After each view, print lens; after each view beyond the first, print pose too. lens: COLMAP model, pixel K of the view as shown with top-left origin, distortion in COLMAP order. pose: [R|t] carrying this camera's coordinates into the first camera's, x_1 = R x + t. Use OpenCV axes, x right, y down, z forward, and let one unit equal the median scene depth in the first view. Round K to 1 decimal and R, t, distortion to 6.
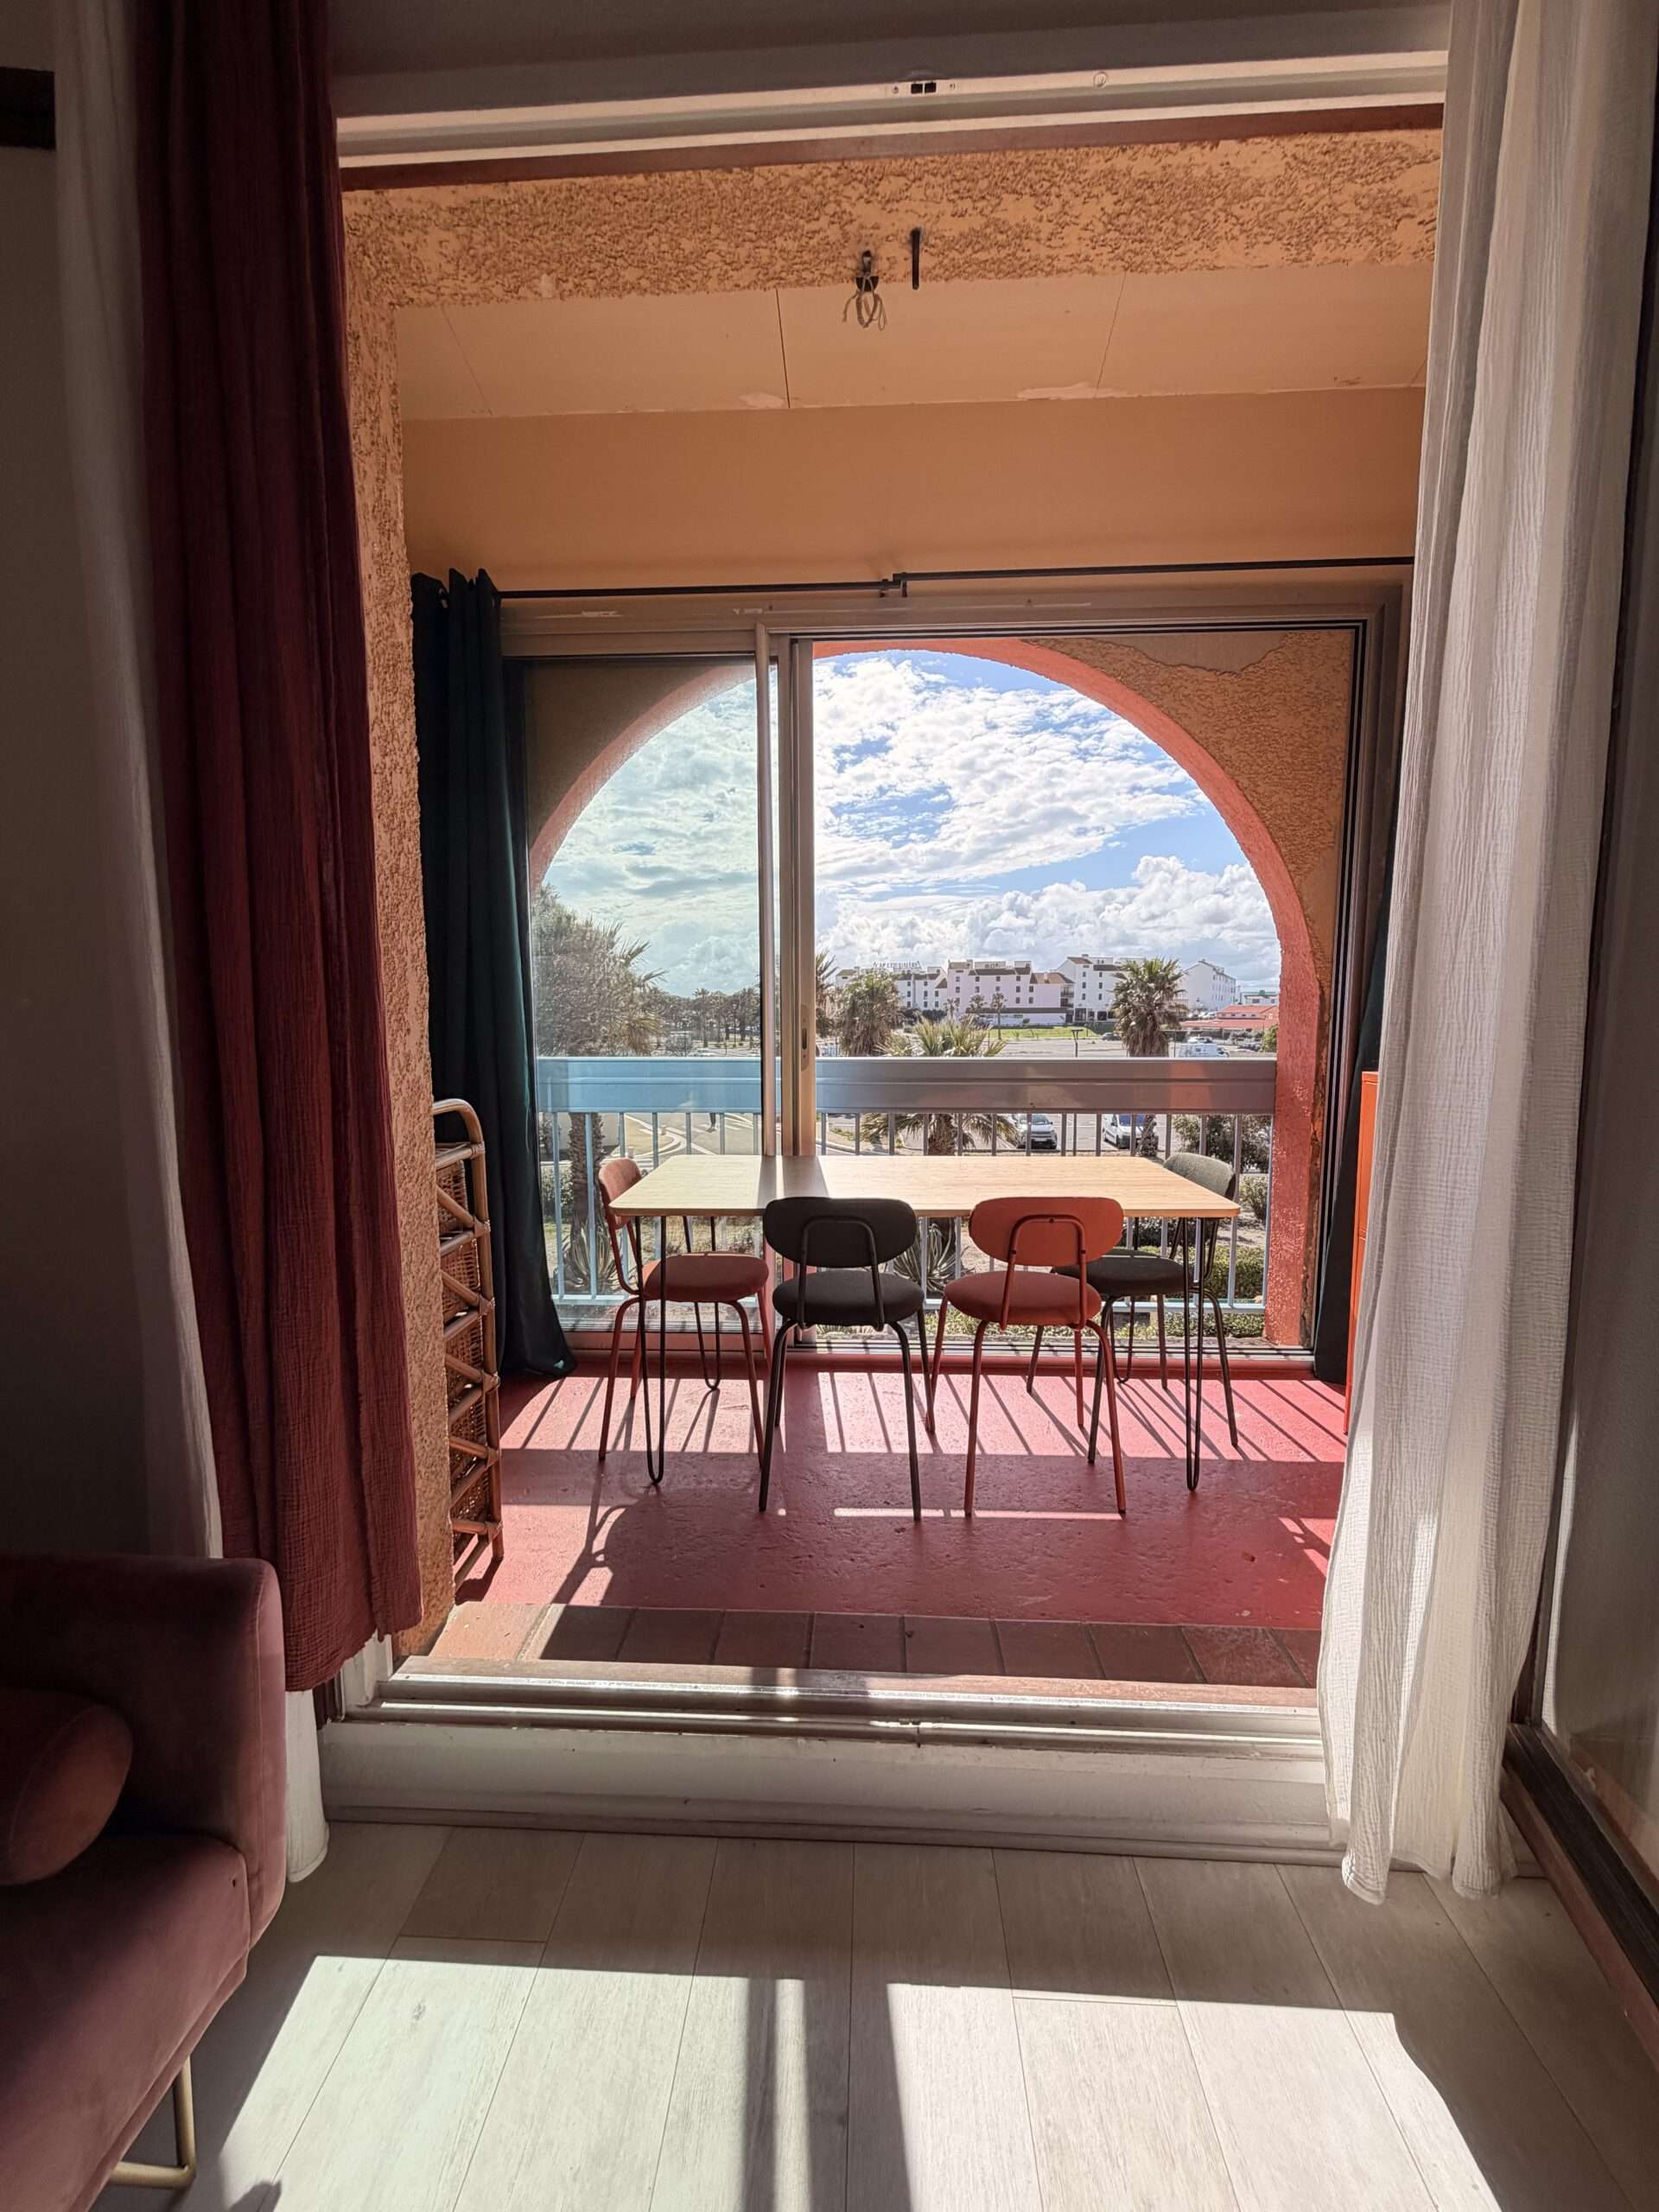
lens RADIAL K [[872.3, 0, 842.4], [0, 872.3, 1113.8], [0, 0, 1]] dist [-0.003452, 0.000395]
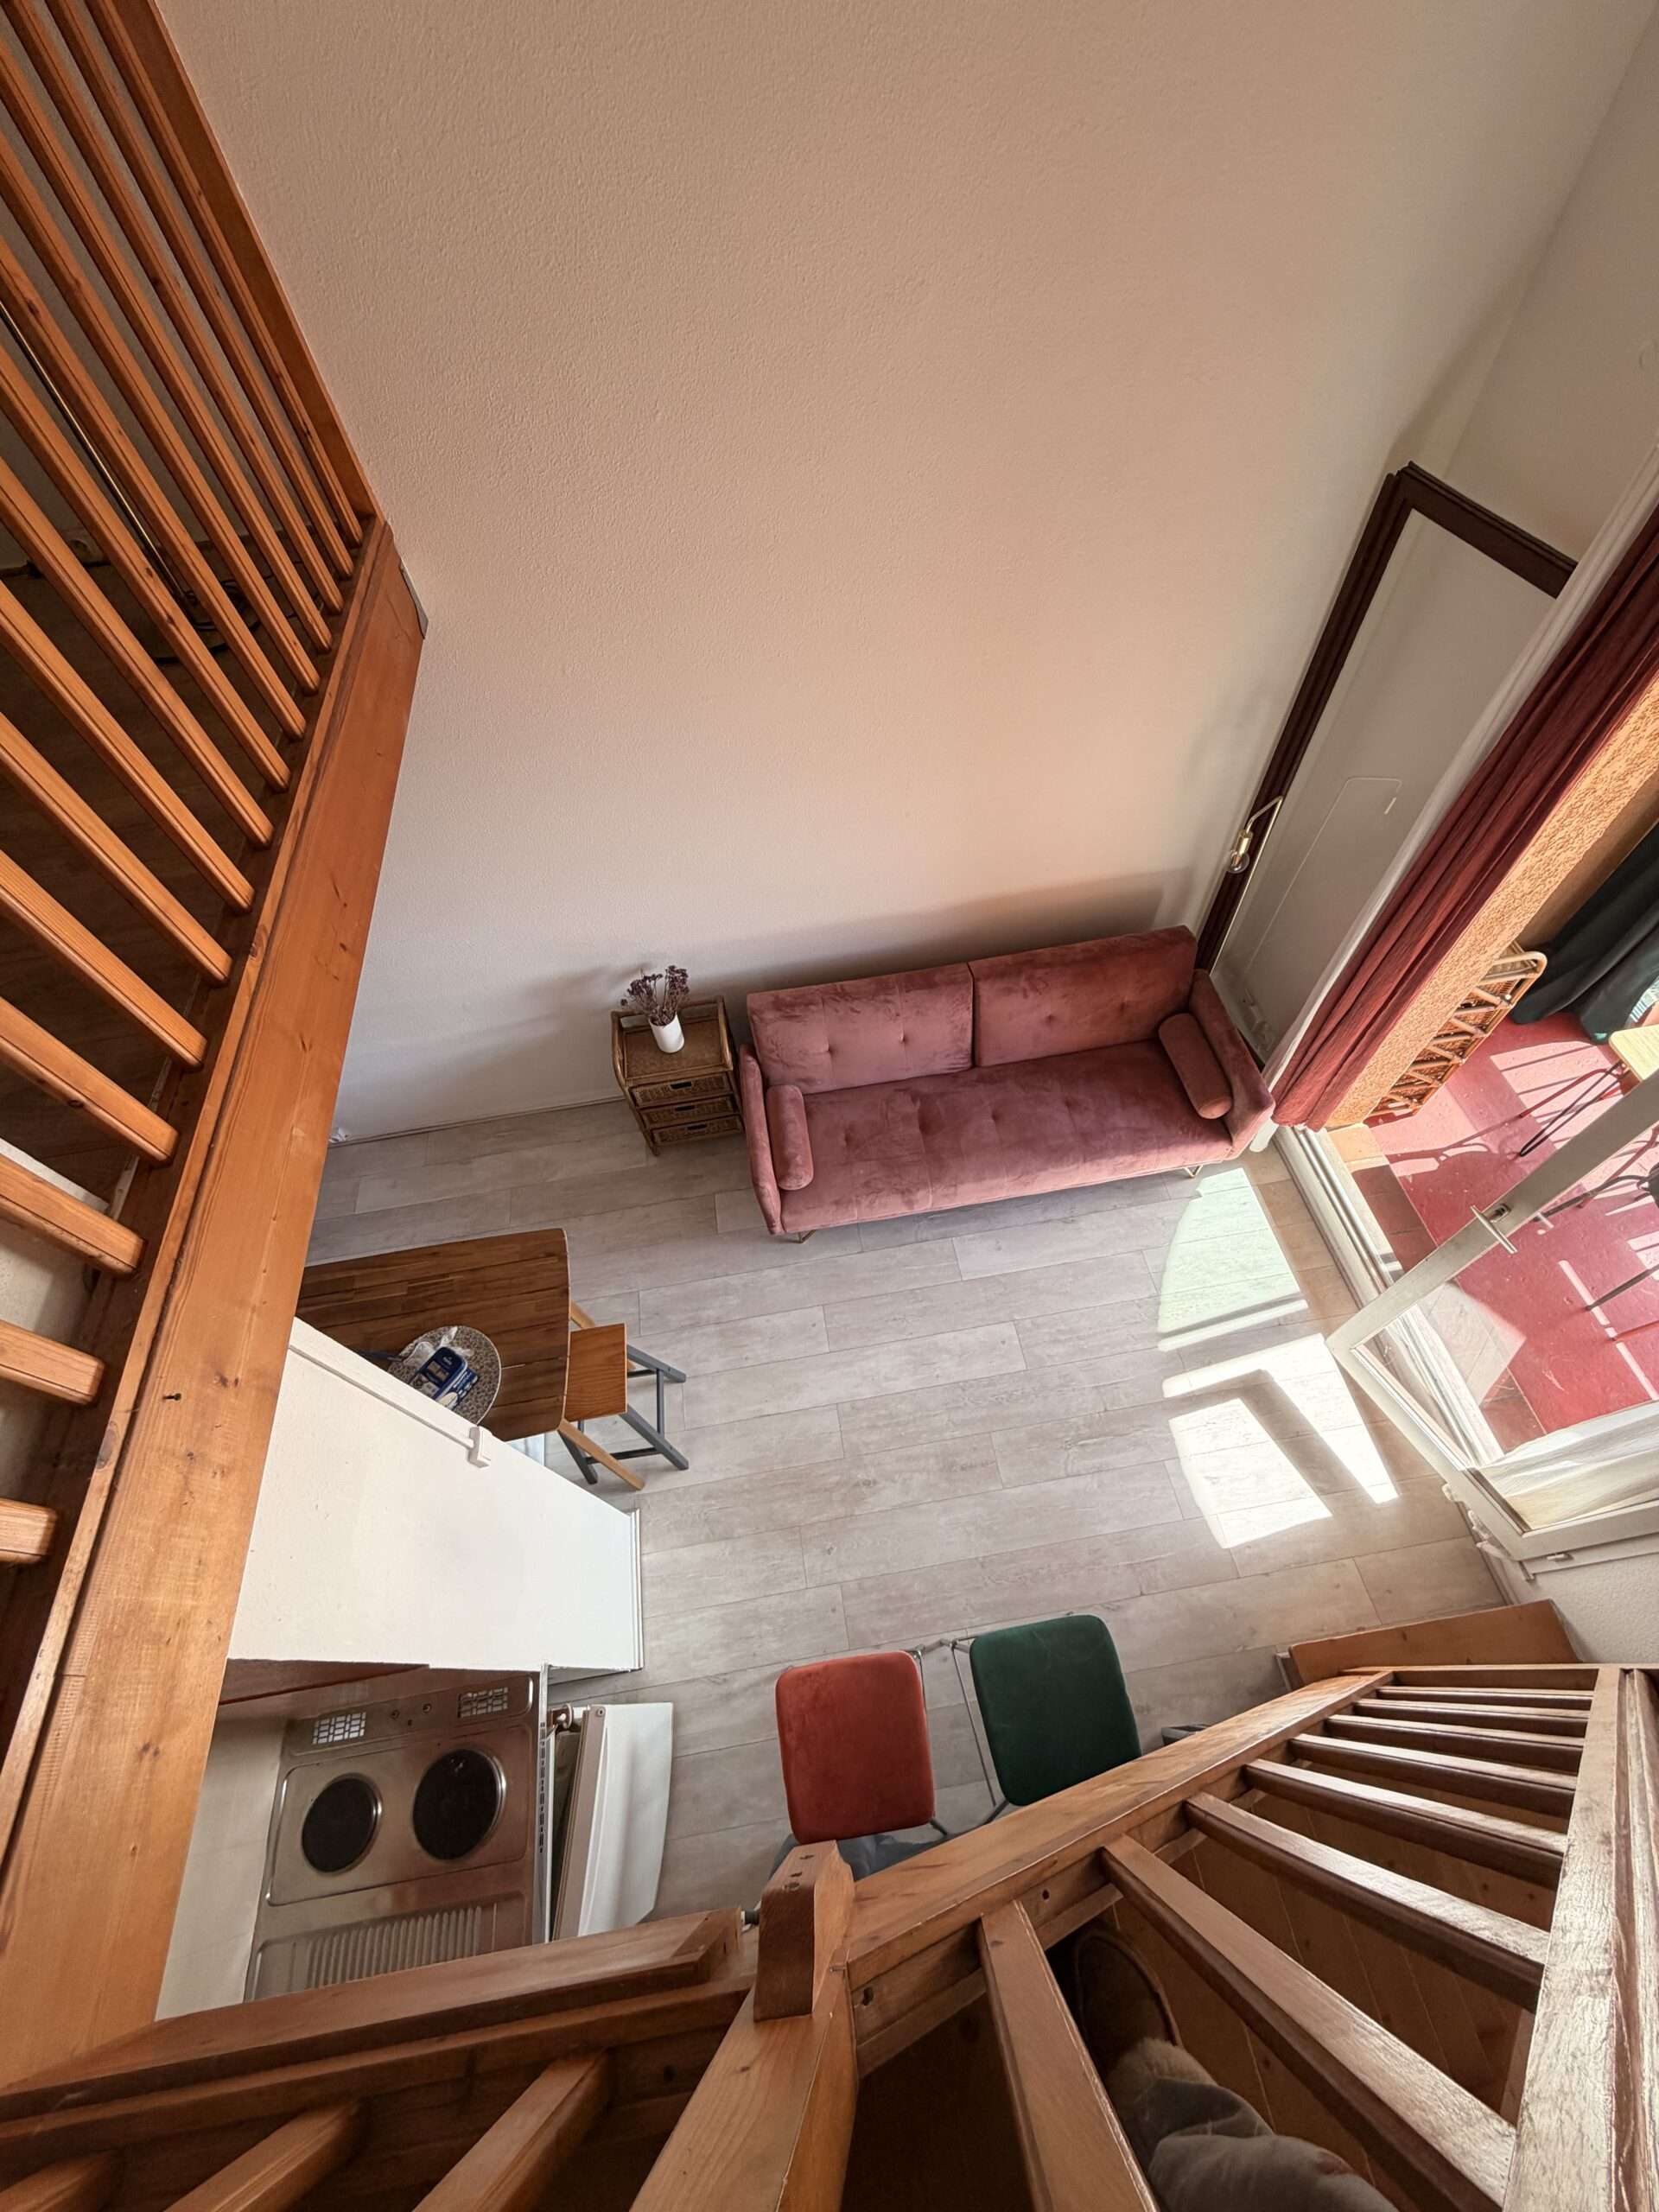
lens RADIAL K [[872.3, 0, 845.1], [0, 872.3, 1108.6], [0, 0, 1]] dist [-0.003452, 0.000395]
pose [[0.188897, 0.808348, -0.557577, 0.359548], [-0.055373, 0.575663, 0.815810, -0.825692], [0.980435, -0.123229, 0.153502, -0.447688]]
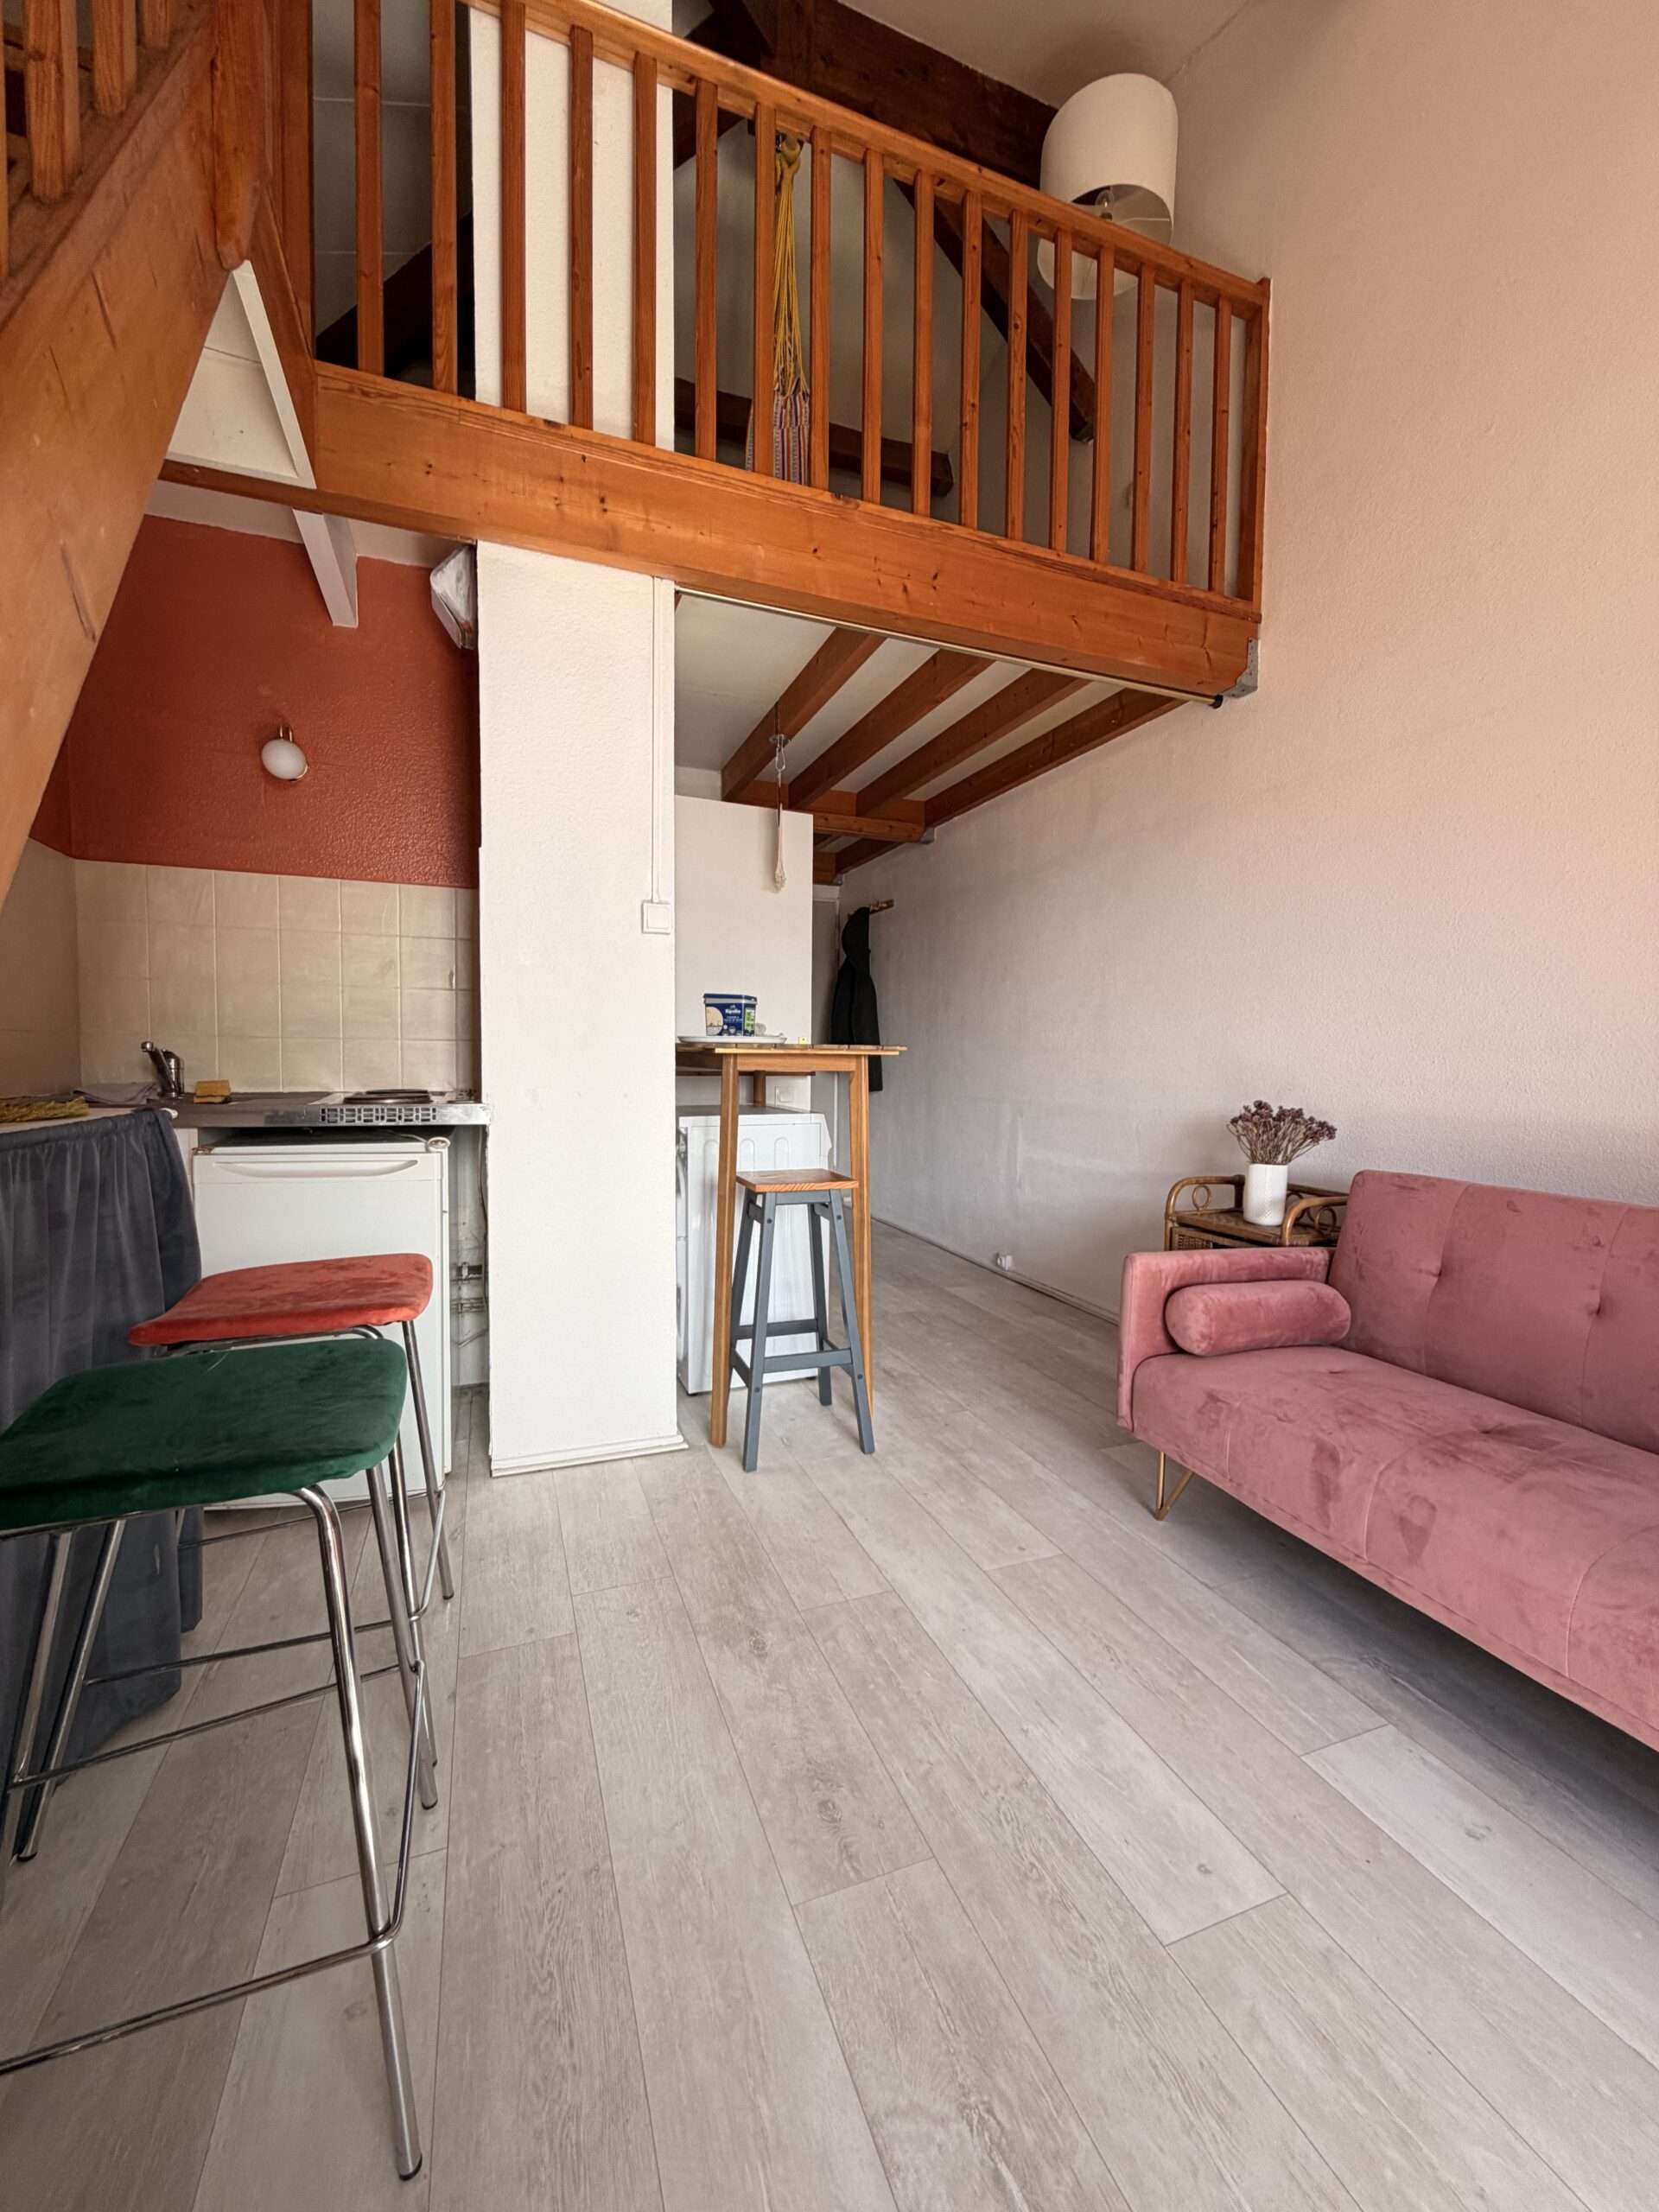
lens RADIAL K [[872.3, 0, 821.9], [0, 872.3, 1103.9], [0, 0, 1]] dist [-0.003452, 0.000395]
pose [[-0.921761, 0.007367, -0.387689, 0.295331], [-0.062211, 0.984058, 0.166611, 0.037592], [0.382736, 0.177694, -0.906608, 0.225147]]
